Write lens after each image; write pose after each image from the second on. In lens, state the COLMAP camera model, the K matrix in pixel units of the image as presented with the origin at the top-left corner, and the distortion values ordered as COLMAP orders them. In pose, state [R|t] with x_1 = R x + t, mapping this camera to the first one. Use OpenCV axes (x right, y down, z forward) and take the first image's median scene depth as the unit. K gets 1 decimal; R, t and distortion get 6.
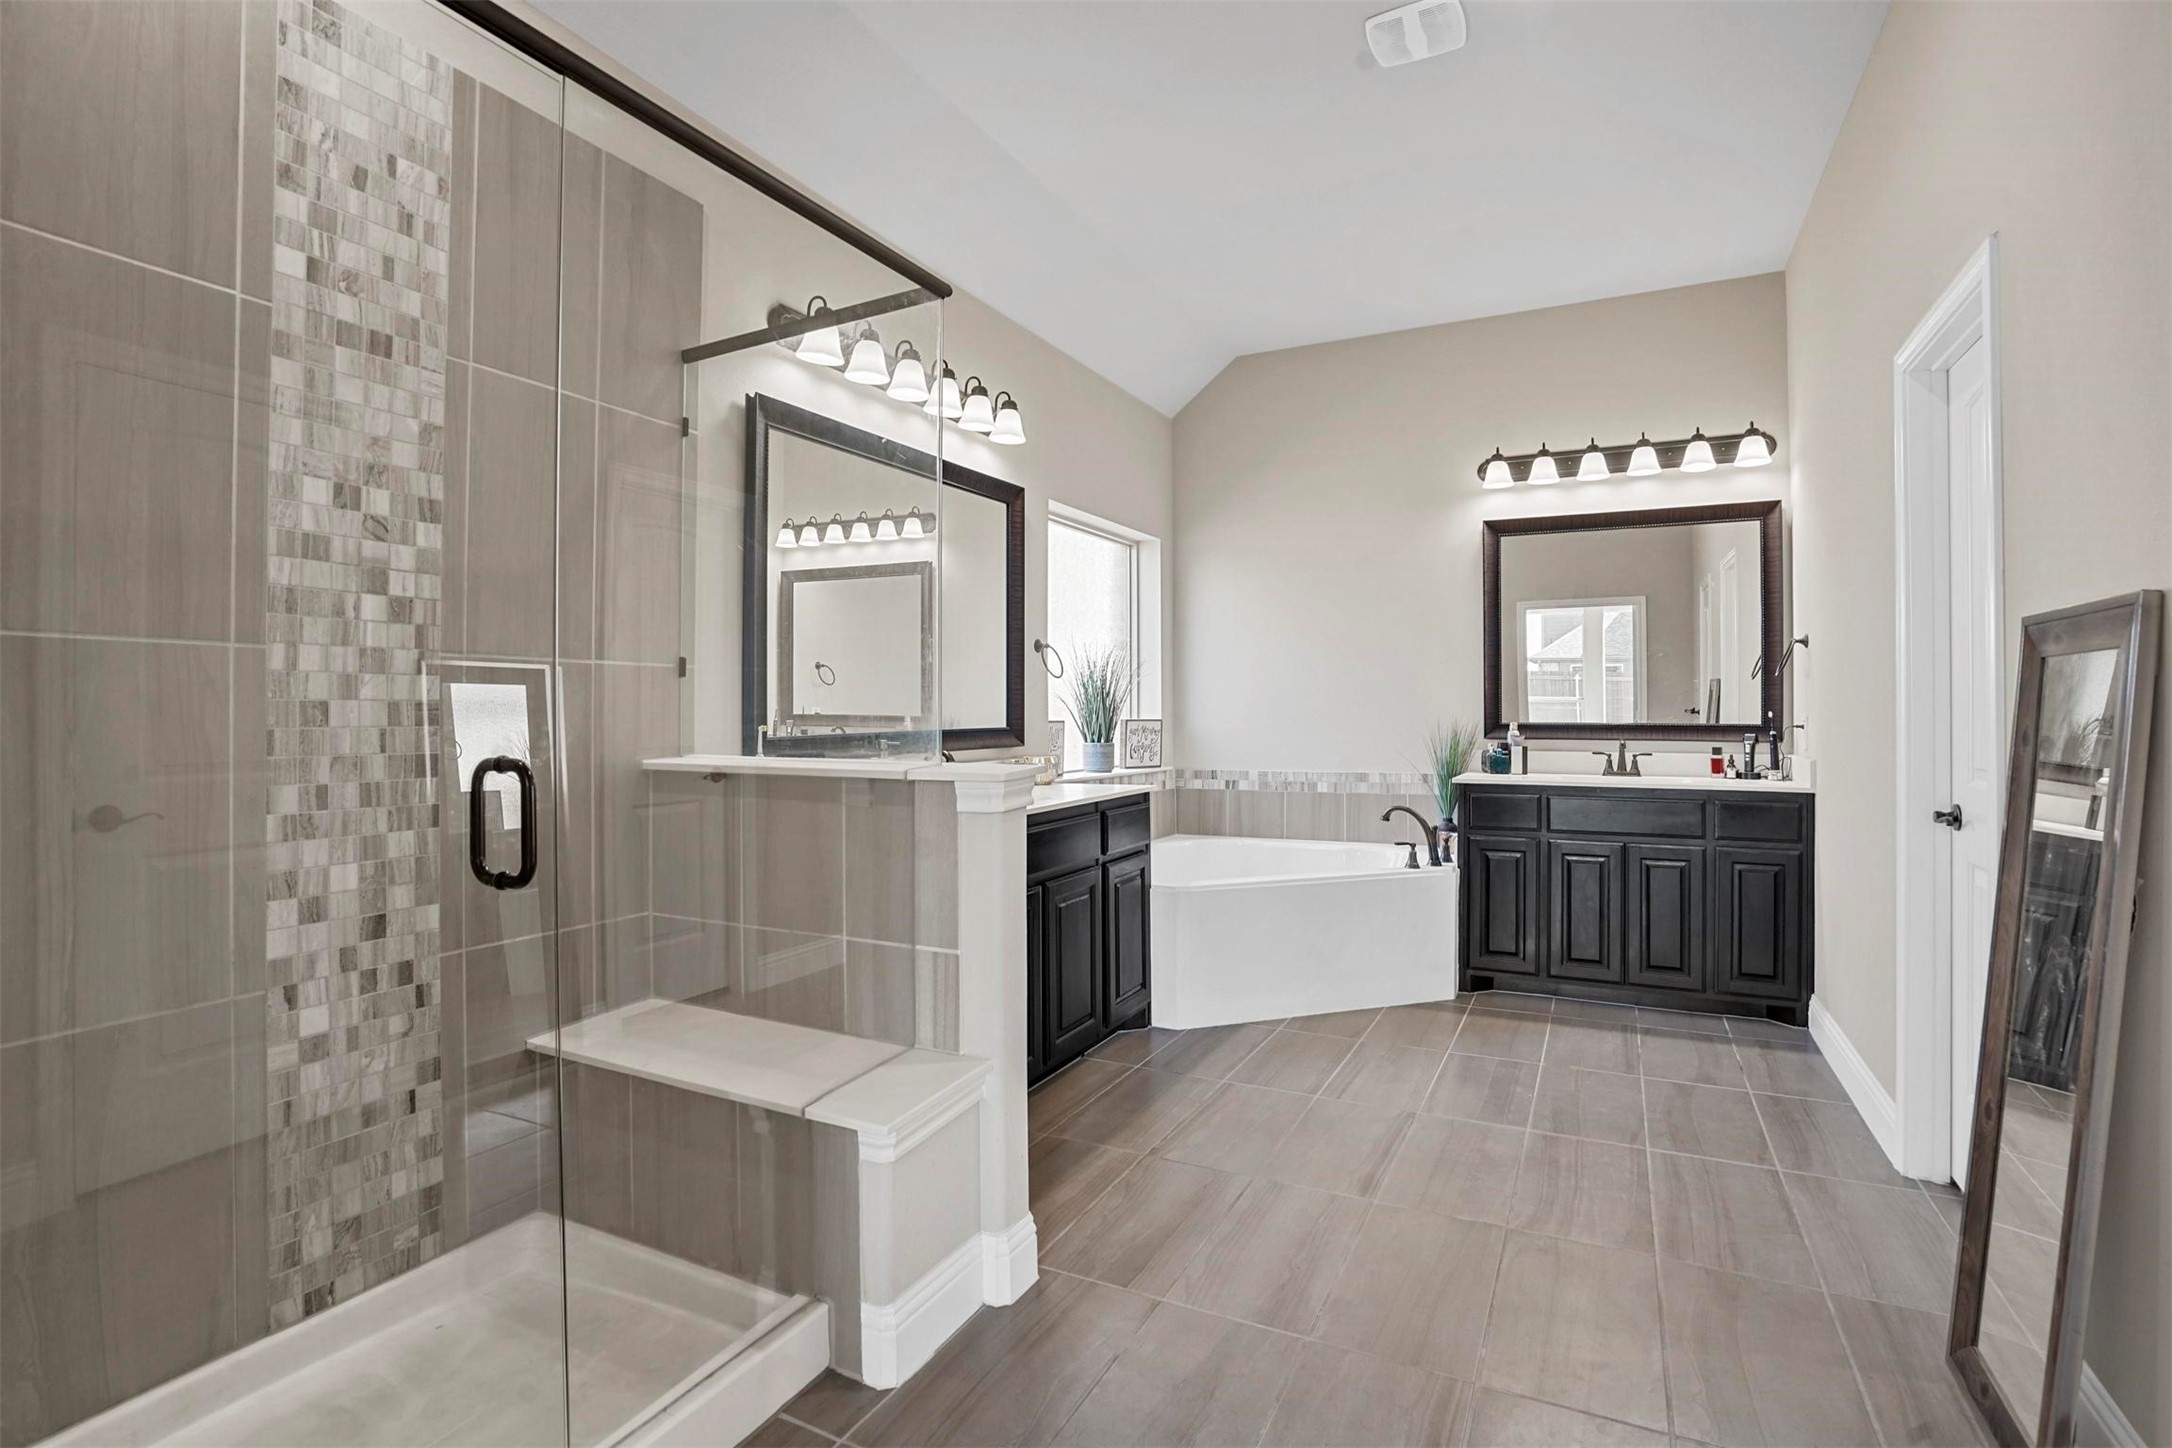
lens RADIAL K [[1024.9, 0, 1095.7], [0, 1024.9, 722.5], [0, 0, 1]] dist [-0.050255, 0.017515]
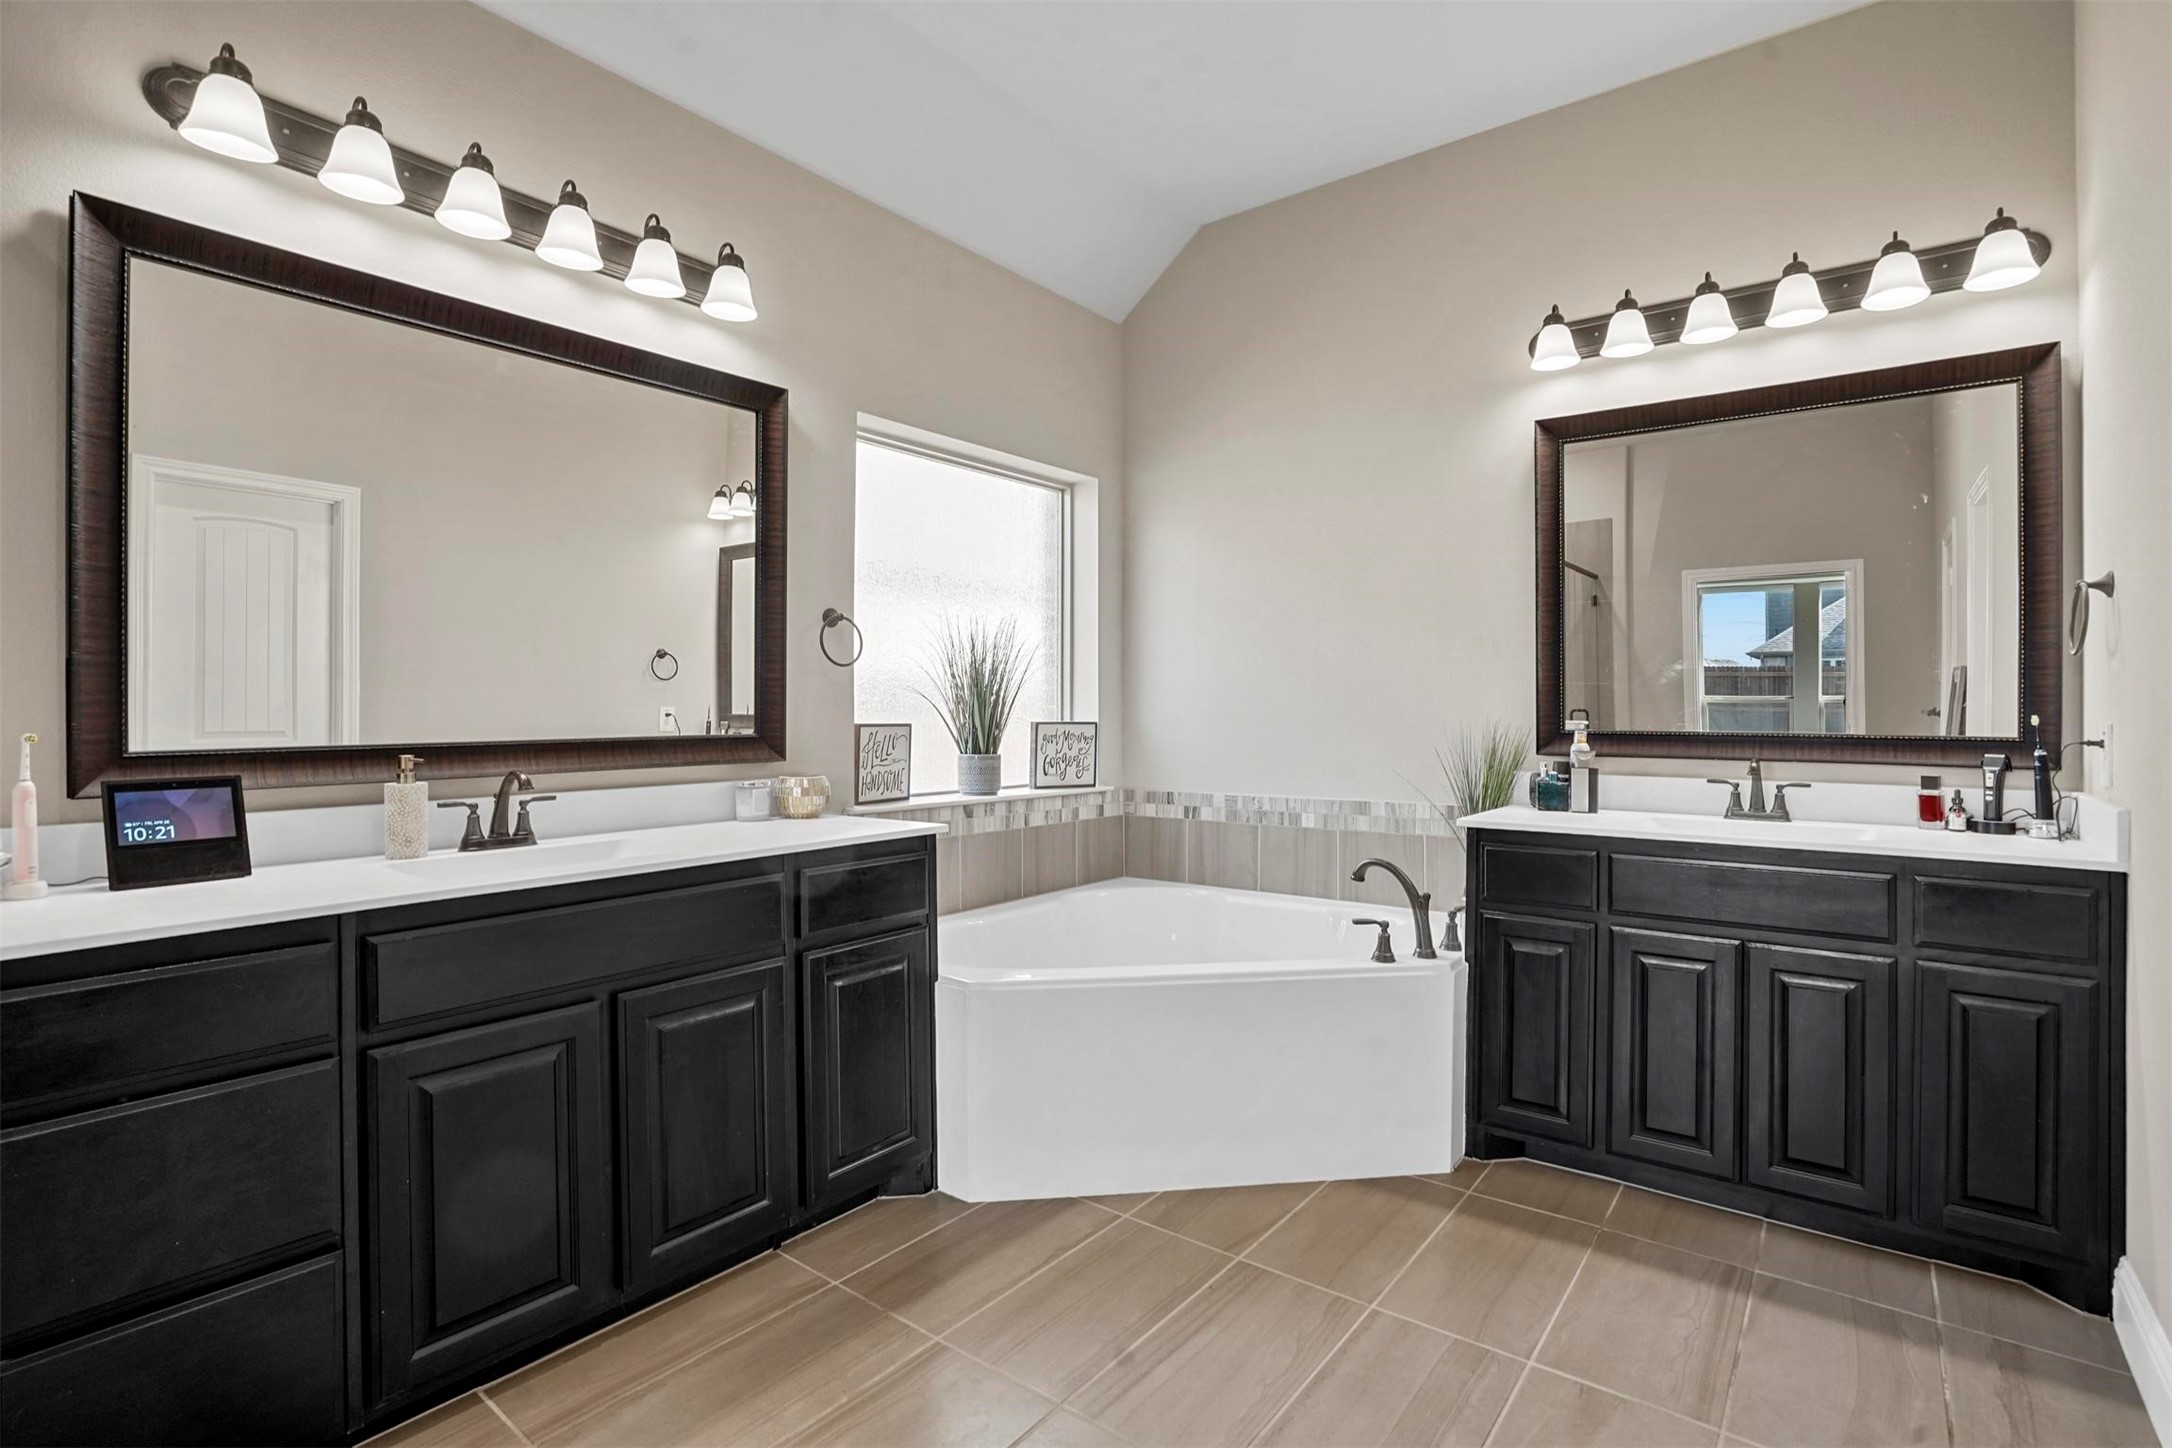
lens RADIAL K [[1024.9, 0, 1080.8], [0, 1024.9, 718.3], [0, 0, 1]] dist [-0.050255, 0.017515]
pose [[0.981748, 0.004824, -0.190128, 0.245937], [-0.005201, 0.999985, -0.001481, -0.005681], [0.190118, 0.002443, 0.981758, 0.343792]]
